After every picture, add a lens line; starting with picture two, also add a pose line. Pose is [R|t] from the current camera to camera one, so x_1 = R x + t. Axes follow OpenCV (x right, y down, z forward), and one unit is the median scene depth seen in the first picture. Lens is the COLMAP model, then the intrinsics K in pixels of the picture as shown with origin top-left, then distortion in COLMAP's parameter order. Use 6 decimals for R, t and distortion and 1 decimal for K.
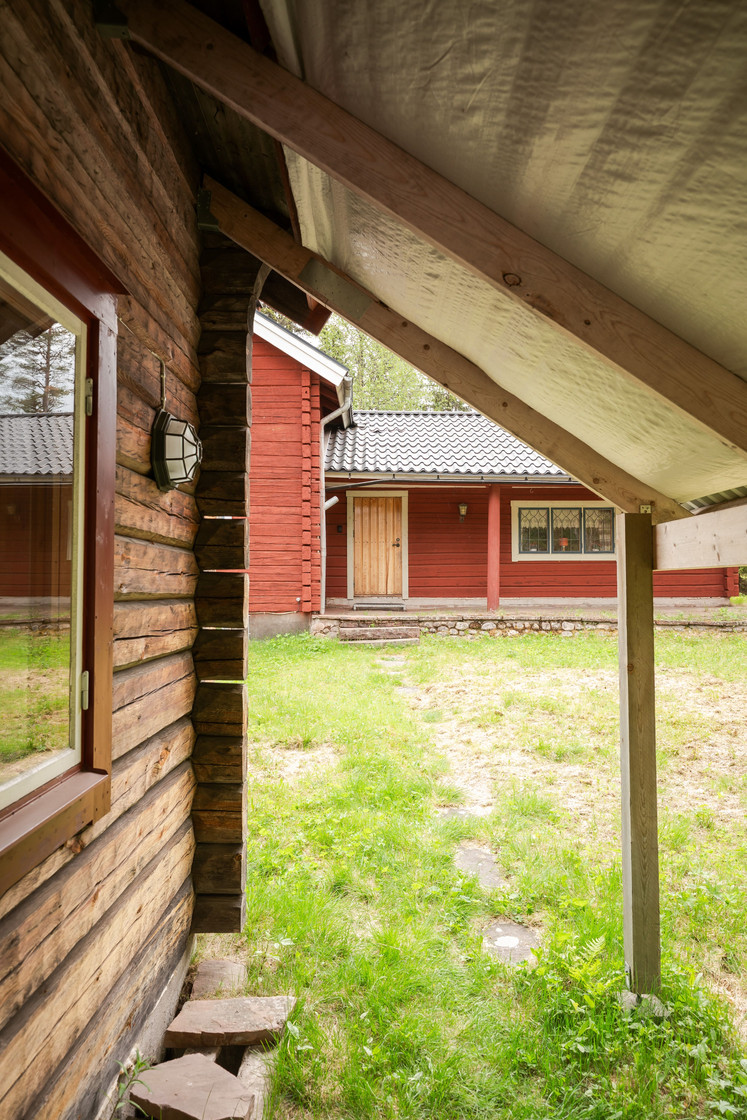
lens RADIAL K [[773.4, 0, 373.5], [0, 773.4, 560.0], [0, 0, 1]] dist [0.000711, 0.003494]
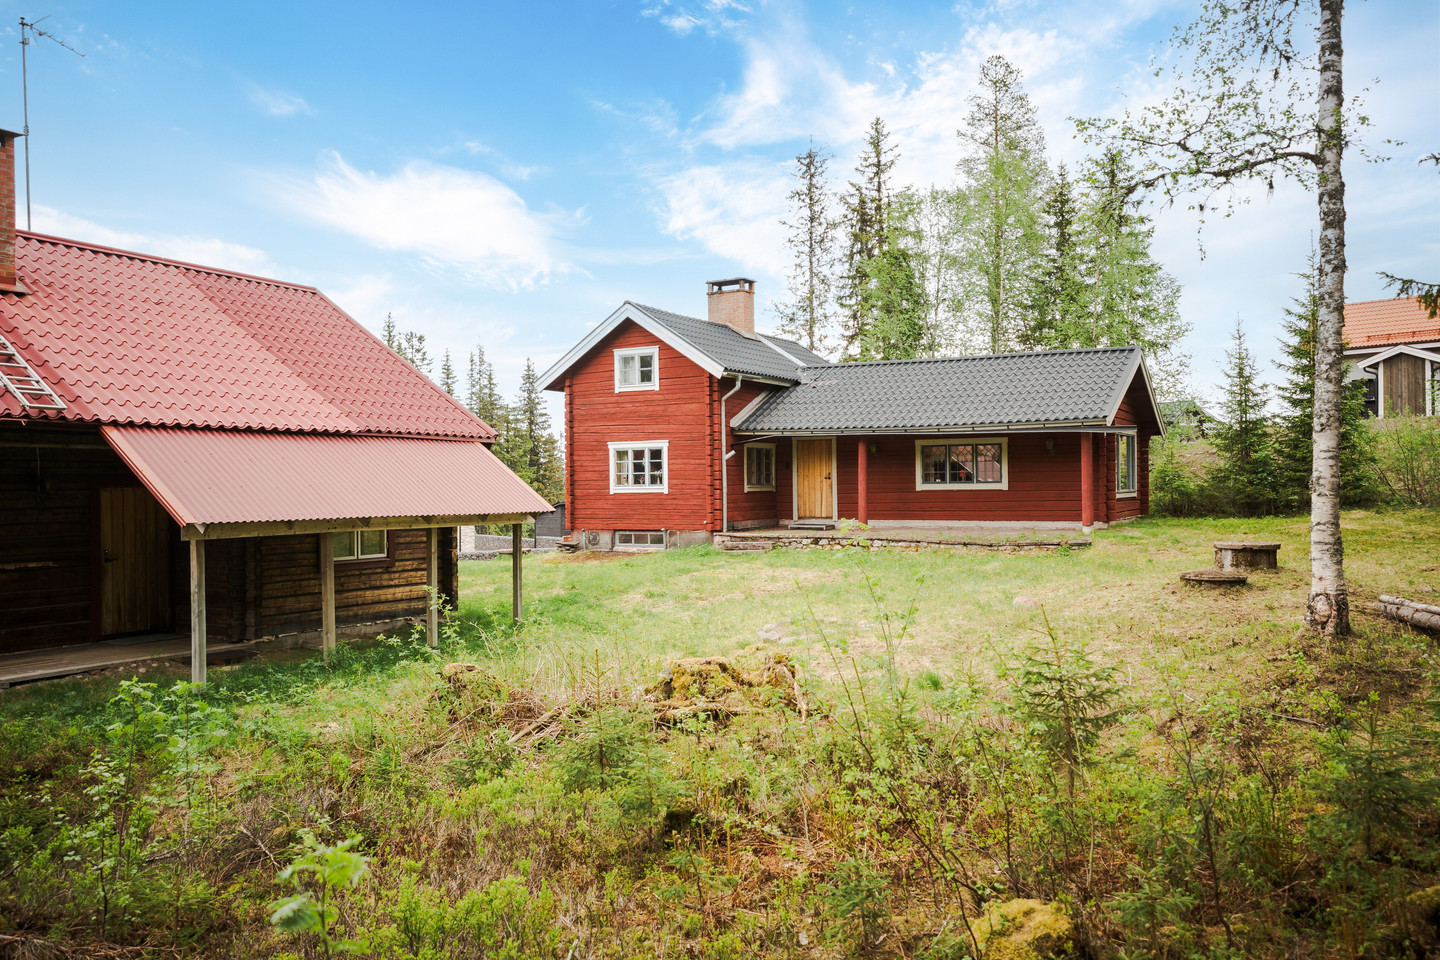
lens RADIAL K [[1129.7, 0, 720.0], [0, 1129.7, 480.0], [0, 0, 1]] dist [0.002567, -0.001903]
pose [[0.868220, -0.009439, -0.496089, 0.973342], [0.023037, 0.999508, 0.021299, -0.072828], [0.495644, -0.029921, 0.868010, -0.836816]]
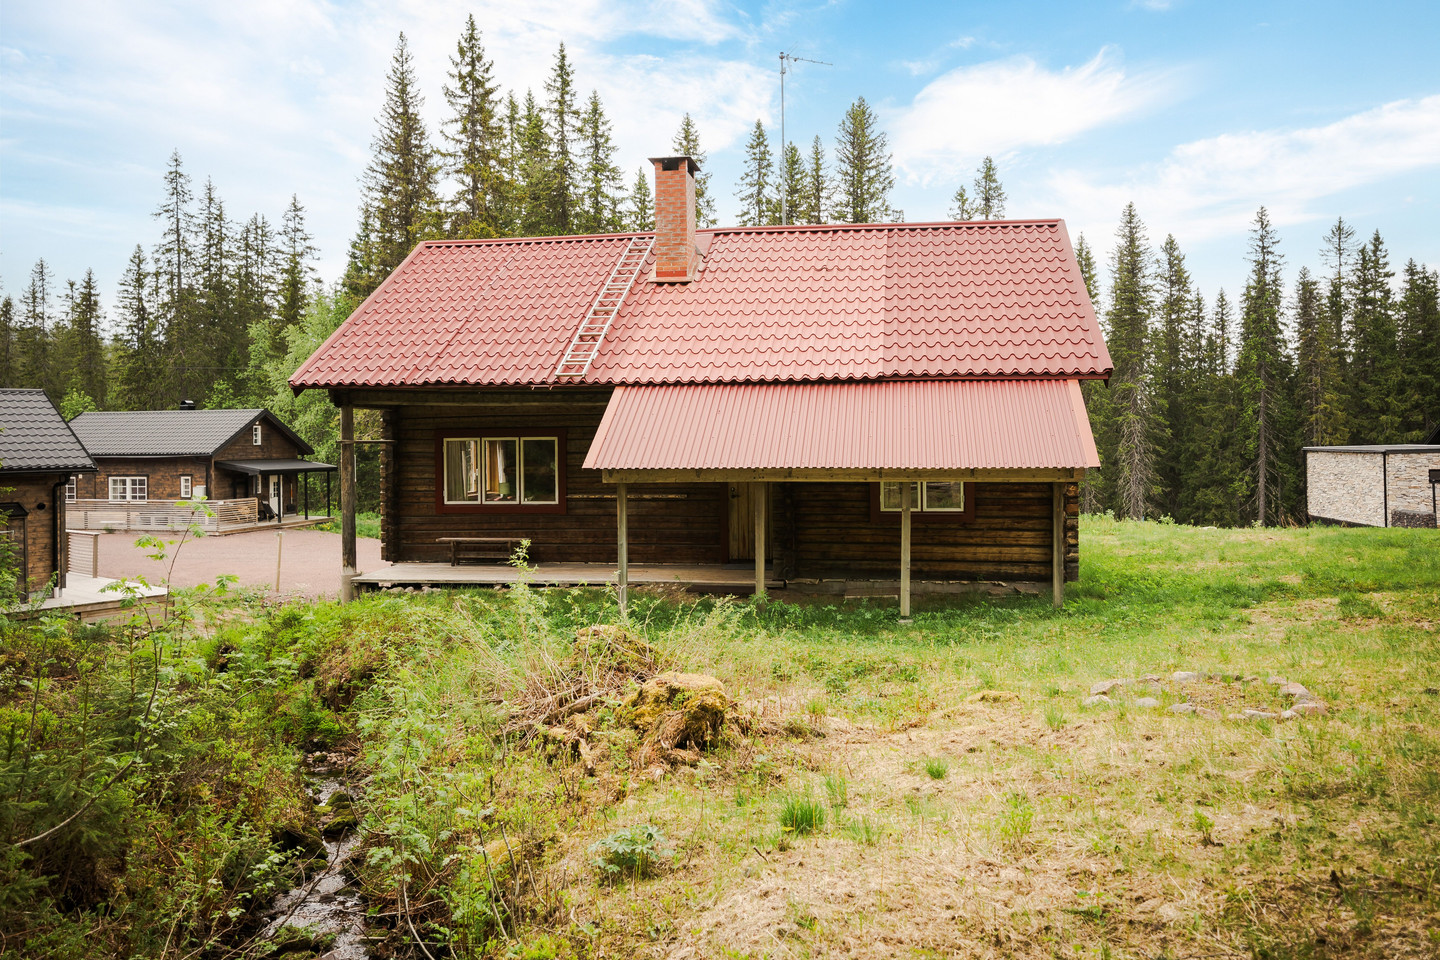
lens RADIAL K [[1049.7, 0, 714.7], [0, 1049.7, 440.0], [0, 0, 1]] dist [-0.001582, -0.001780]
pose [[-0.153815, 0.005070, -0.988087, 1.122553], [0.038879, 0.999243, -0.000925, -0.047945], [0.987335, -0.038559, -0.153895, 0.059522]]
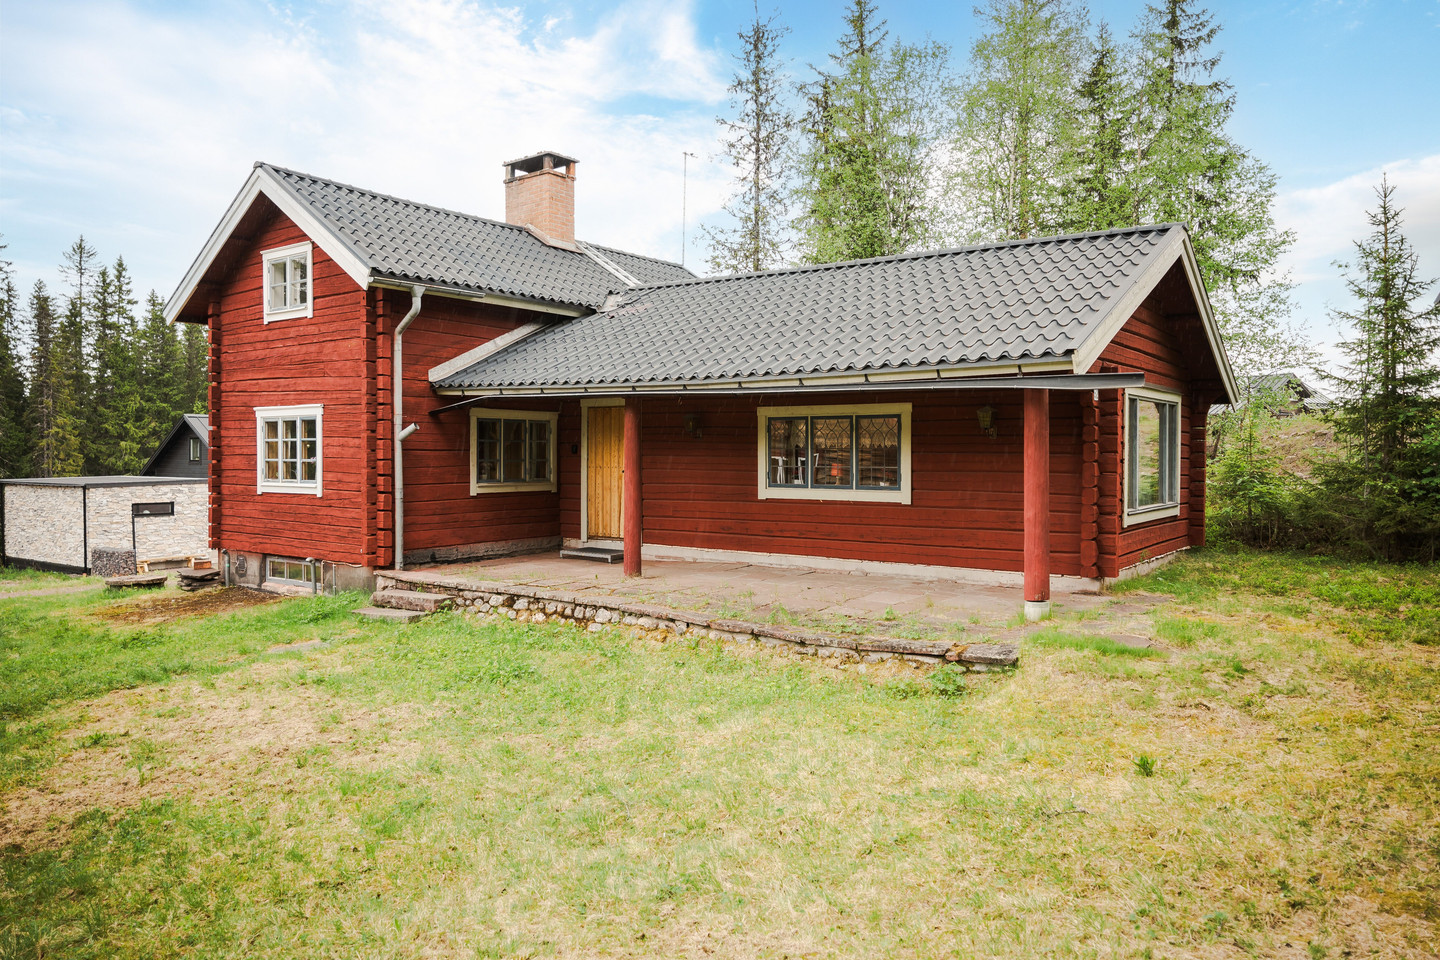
lens RADIAL K [[994.4, 0, 730.0], [0, 994.4, 459.2], [0, 0, 1]] dist [0.000711, 0.003494]
pose [[0.804007, 0.008425, -0.594561, 0.827207], [0.012215, 0.999455, 0.030682, -0.072571], [0.594495, -0.031931, 0.803465, 0.371178]]
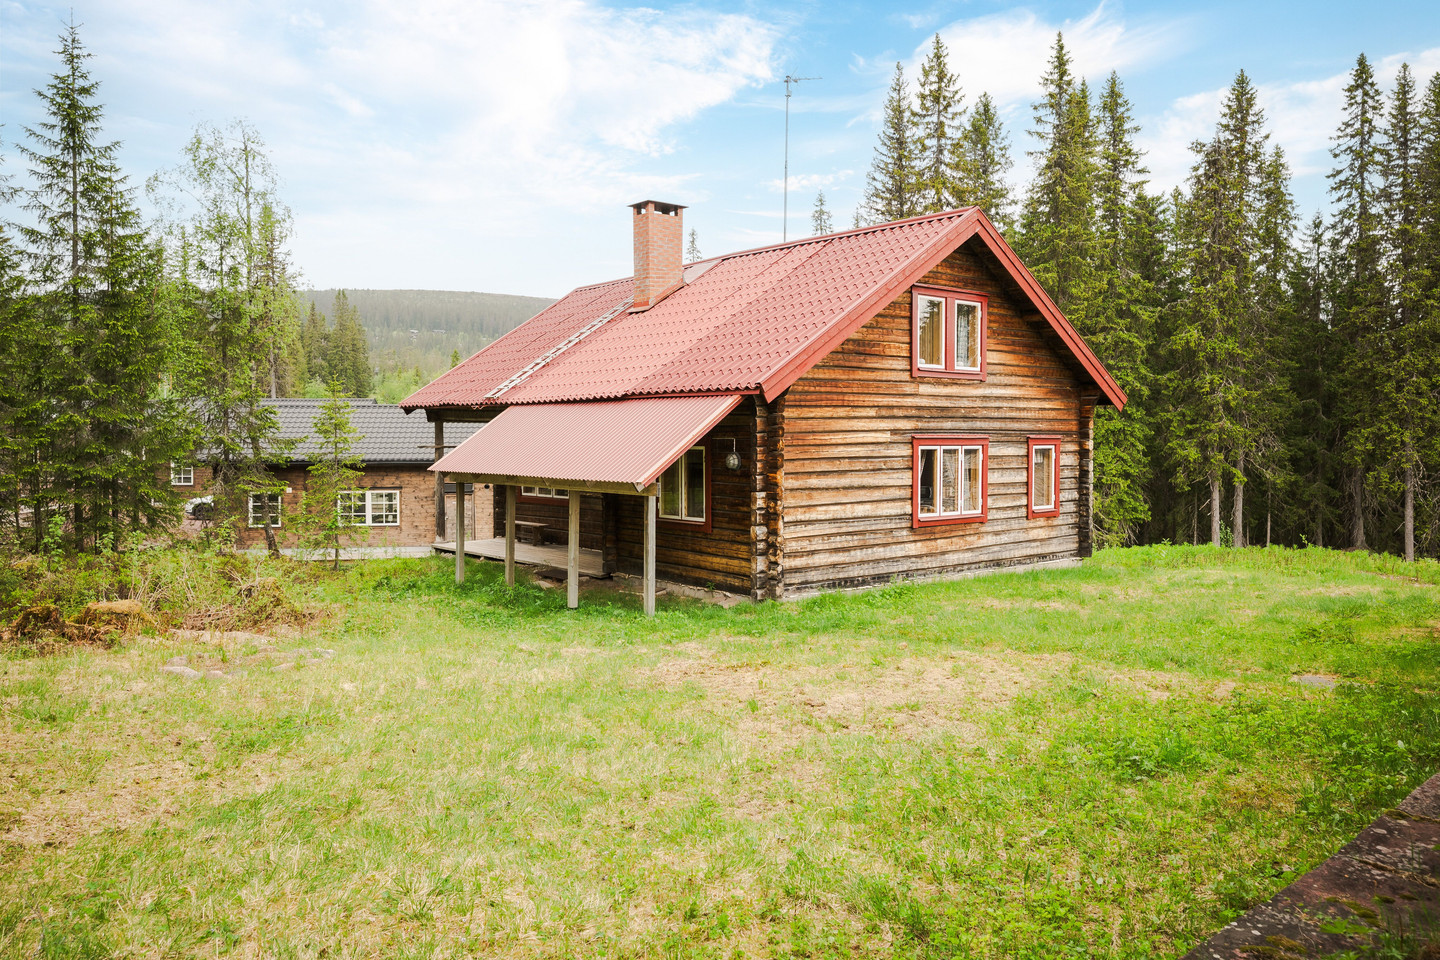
lens RADIAL K [[1049.7, 0, 714.7], [0, 1049.7, 440.0], [0, 0, 1]] dist [-0.001582, -0.001780]
pose [[-0.770344, 0.002611, -0.637623, 0.702245], [0.019974, 0.999600, -0.020039, -0.029332], [0.637316, -0.028173, -0.770088, 1.086547]]
